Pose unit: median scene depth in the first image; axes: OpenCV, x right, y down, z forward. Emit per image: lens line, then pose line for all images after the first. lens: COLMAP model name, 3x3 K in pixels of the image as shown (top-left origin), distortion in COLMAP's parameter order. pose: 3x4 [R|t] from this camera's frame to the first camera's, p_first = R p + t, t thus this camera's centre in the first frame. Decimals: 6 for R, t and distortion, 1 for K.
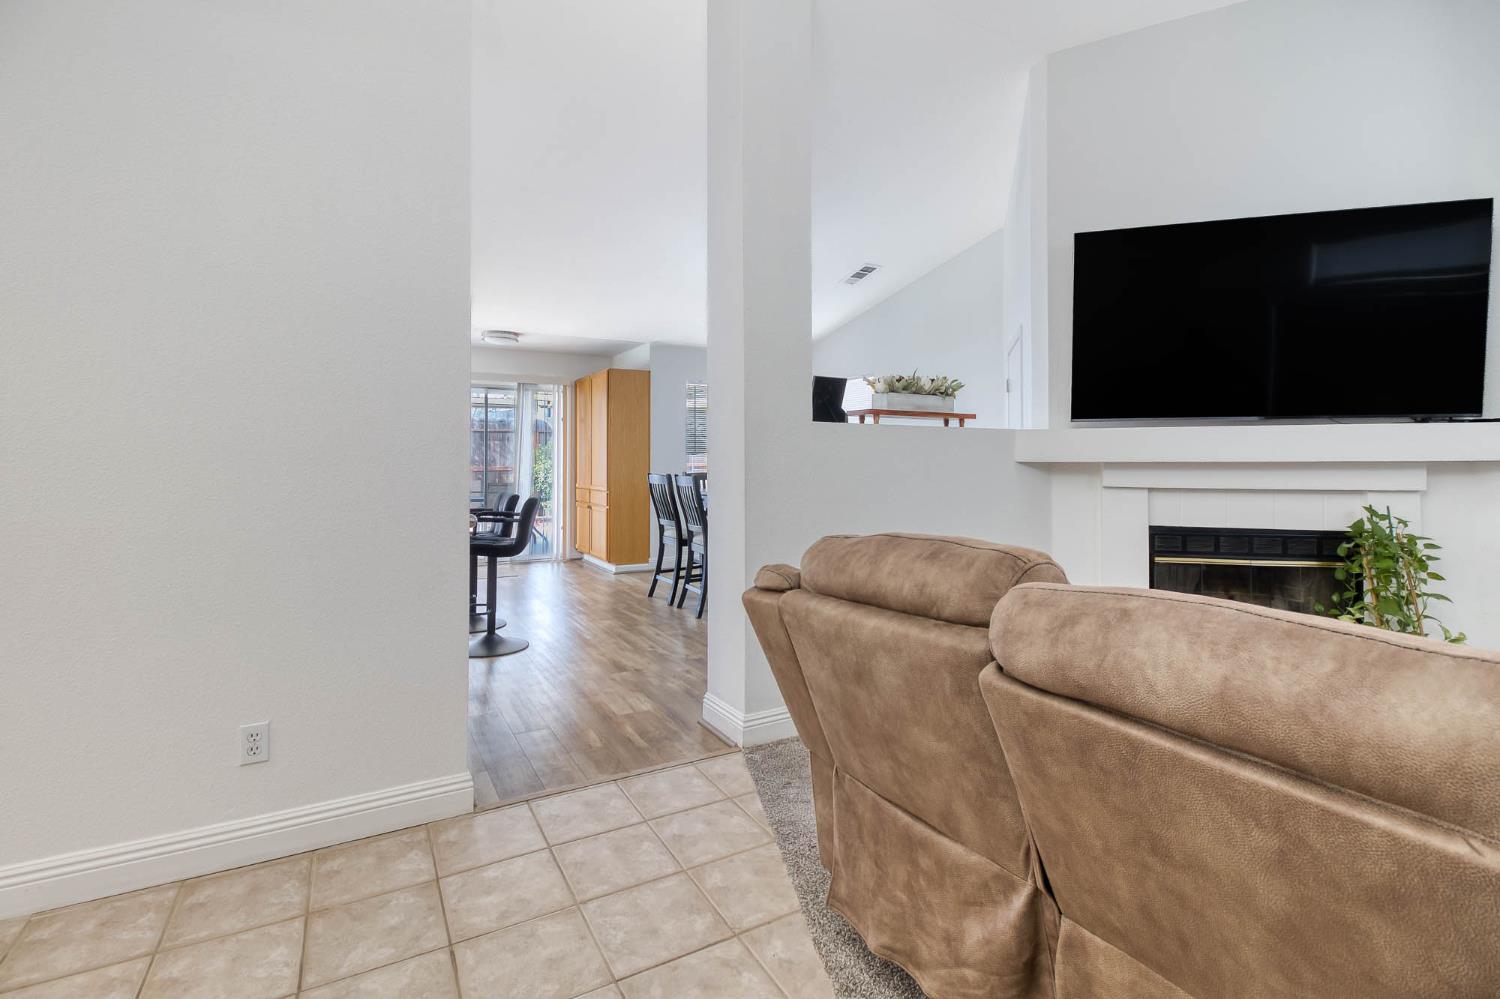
lens RADIAL K [[700.3, 0, 744.5], [0, 700.3, 472.0], [0, 0, 1]] dist [-0.001101, -0.001073]
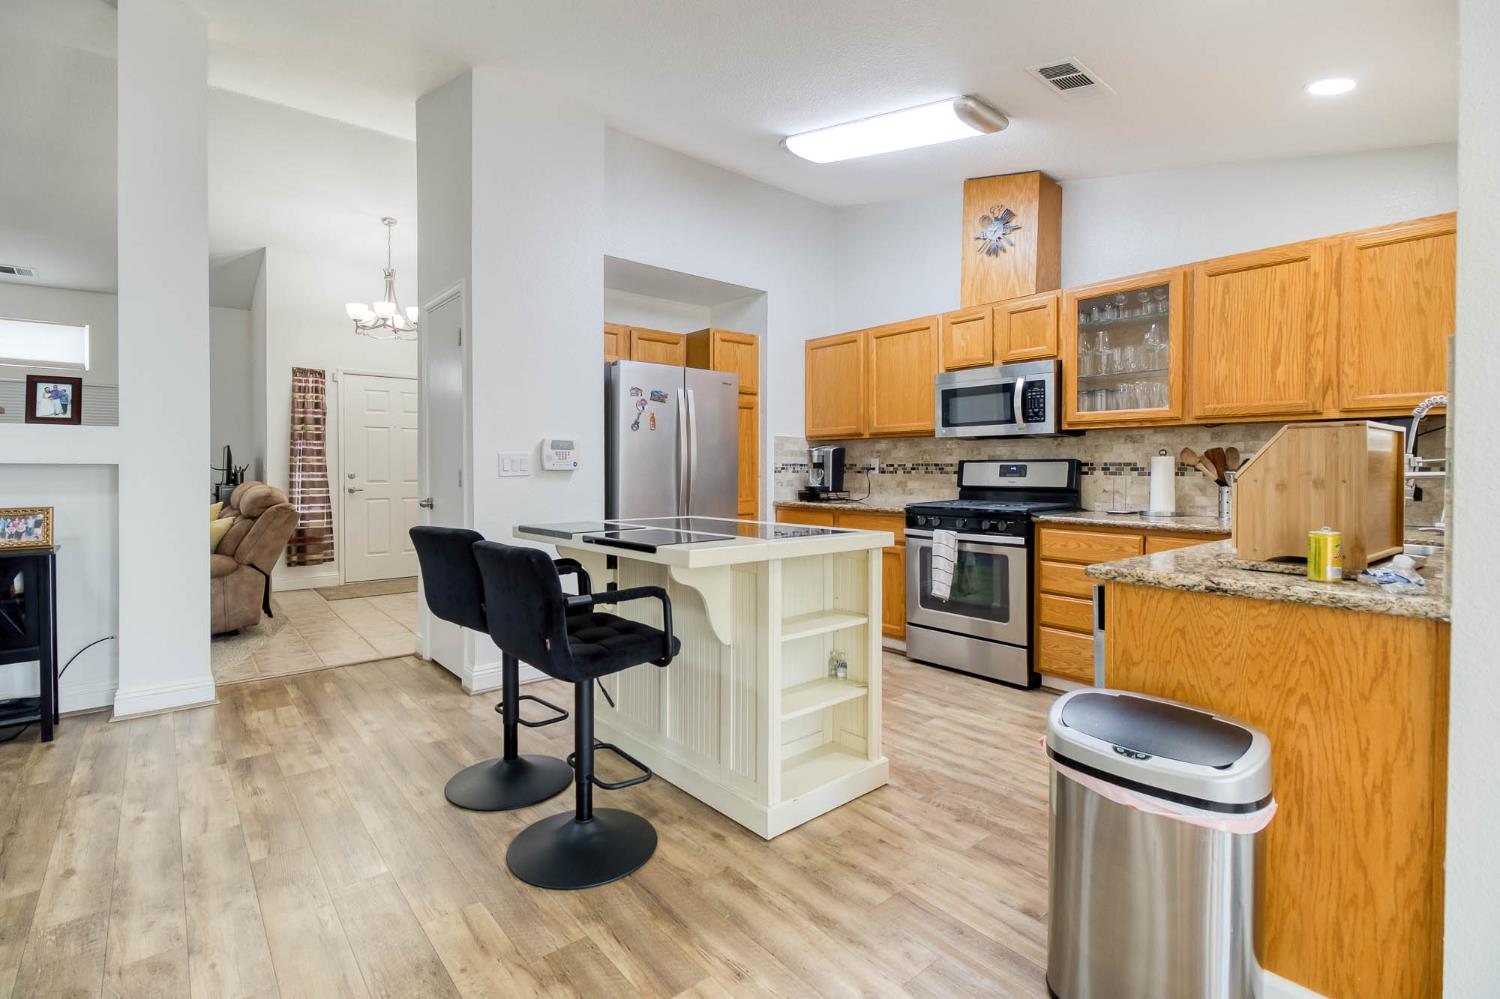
lens RADIAL K [[700.3, 0, 744.5], [0, 700.3, 472.0], [0, 0, 1]] dist [-0.001101, -0.001073]
pose [[-0.982767, -0.009264, -0.184615, -0.344354], [-0.011661, 0.999861, 0.011898, -0.016419], [0.184479, 0.013846, -0.982739, 1.140366]]
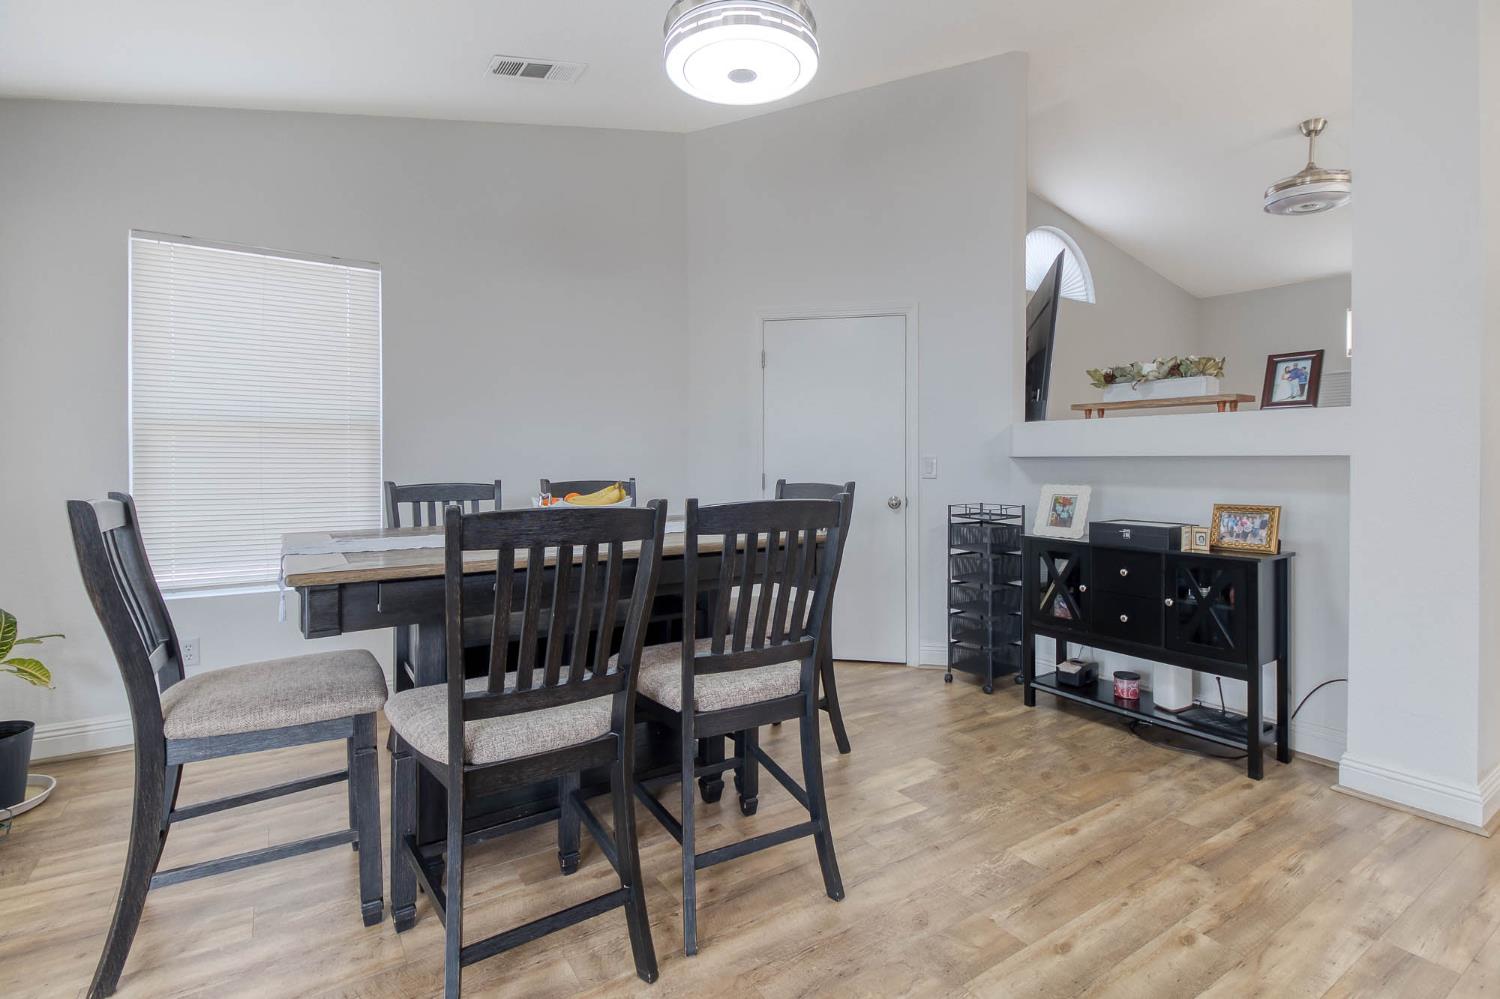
lens RADIAL K [[726.2, 0, 752.7], [0, 726.2, 463.7], [0, 0, 1]] dist [-0.002130, -0.001181]
pose [[-0.085993, -0.011826, 0.996226, -0.363092], [0.006414, 0.999902, 0.012423, -0.012974], [-0.996275, 0.007459, -0.085908, 0.901534]]
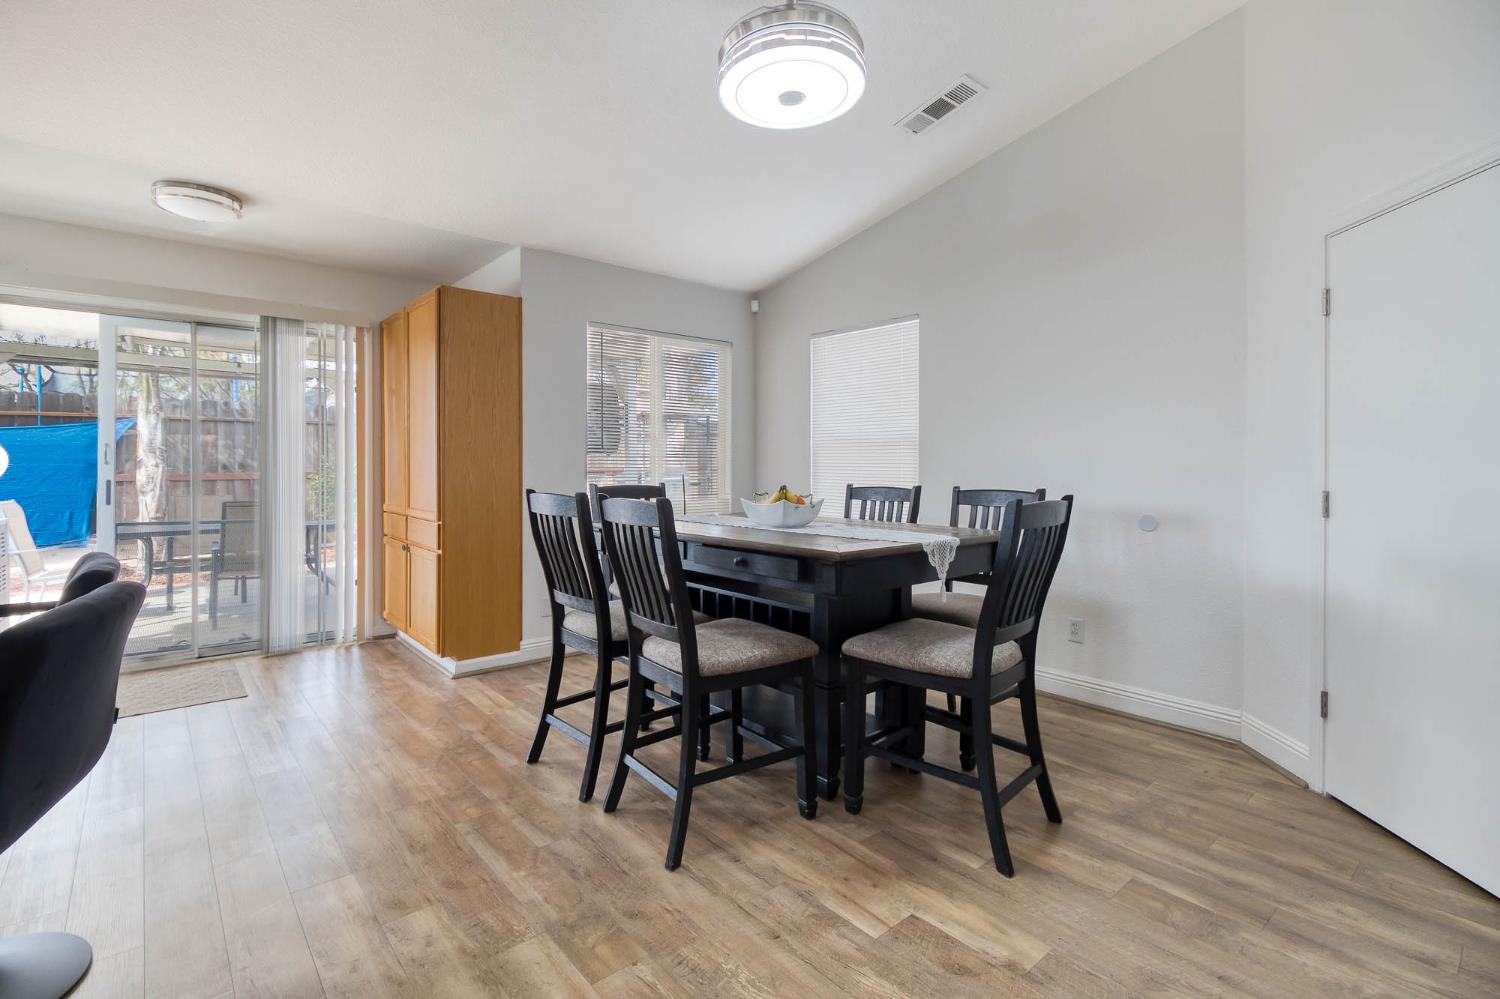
lens RADIAL K [[700.3, 0, 744.5], [0, 700.3, 472.0], [0, 0, 1]] dist [-0.001101, -0.001073]
pose [[0.981150, -0.006037, 0.193153, -0.082781], [0.007174, 0.999961, -0.005192, -0.005163], [-0.193114, 0.006480, 0.981155, 0.506465]]
